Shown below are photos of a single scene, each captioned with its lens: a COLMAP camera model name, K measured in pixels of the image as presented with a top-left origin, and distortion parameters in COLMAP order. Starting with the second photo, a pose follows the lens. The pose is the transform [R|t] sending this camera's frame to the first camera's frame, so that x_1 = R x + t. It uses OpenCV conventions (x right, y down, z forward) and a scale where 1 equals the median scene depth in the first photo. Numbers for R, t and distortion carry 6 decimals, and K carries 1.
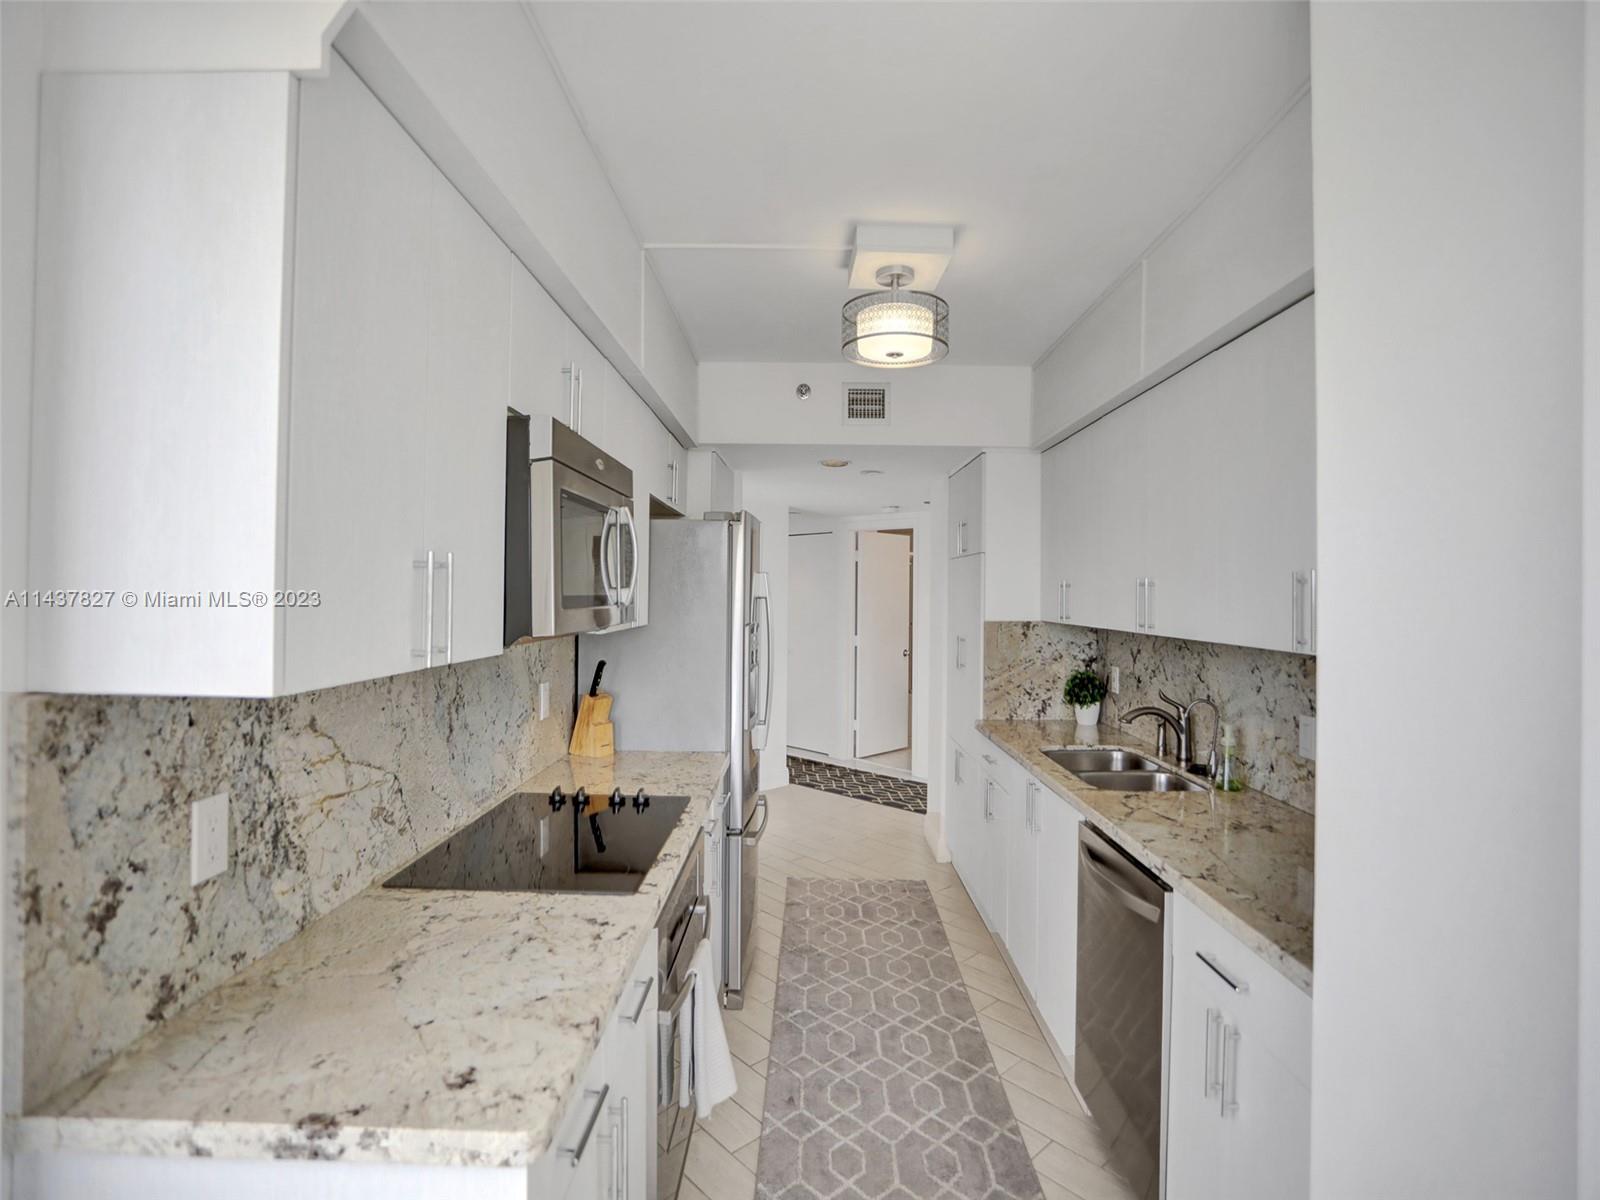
lens RADIAL K [[773.0, 0, 798.4], [0, 773.0, 592.6], [0, 0, 1]] dist [-0.068310, 0.026244]
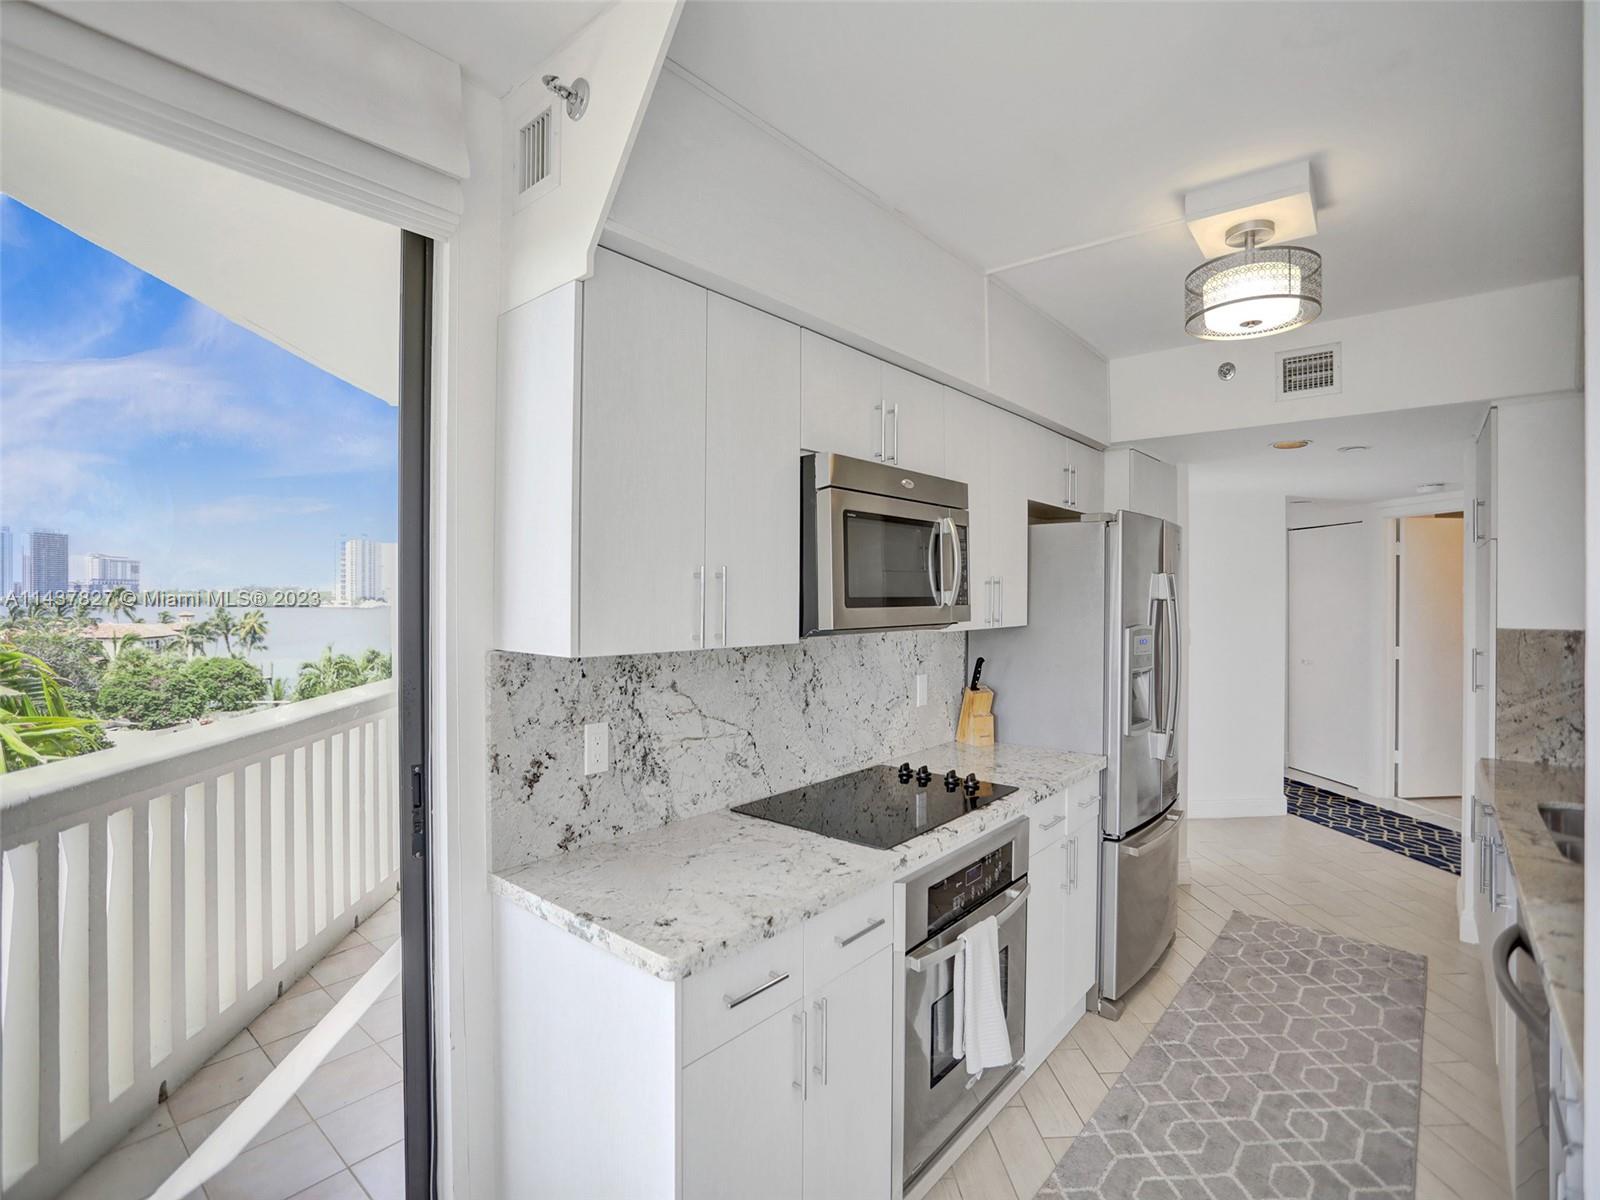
lens RADIAL K [[744.9, 0, 763.4], [0, 744.9, 600.8], [0, 0, 1]] dist [-0.078777, 0.025710]
pose [[0.759526, -0.005819, -0.650451, 0.382588], [0.008463, 0.999964, 0.000935, 0.008326], [0.650422, -0.006215, 0.759547, 0.016260]]
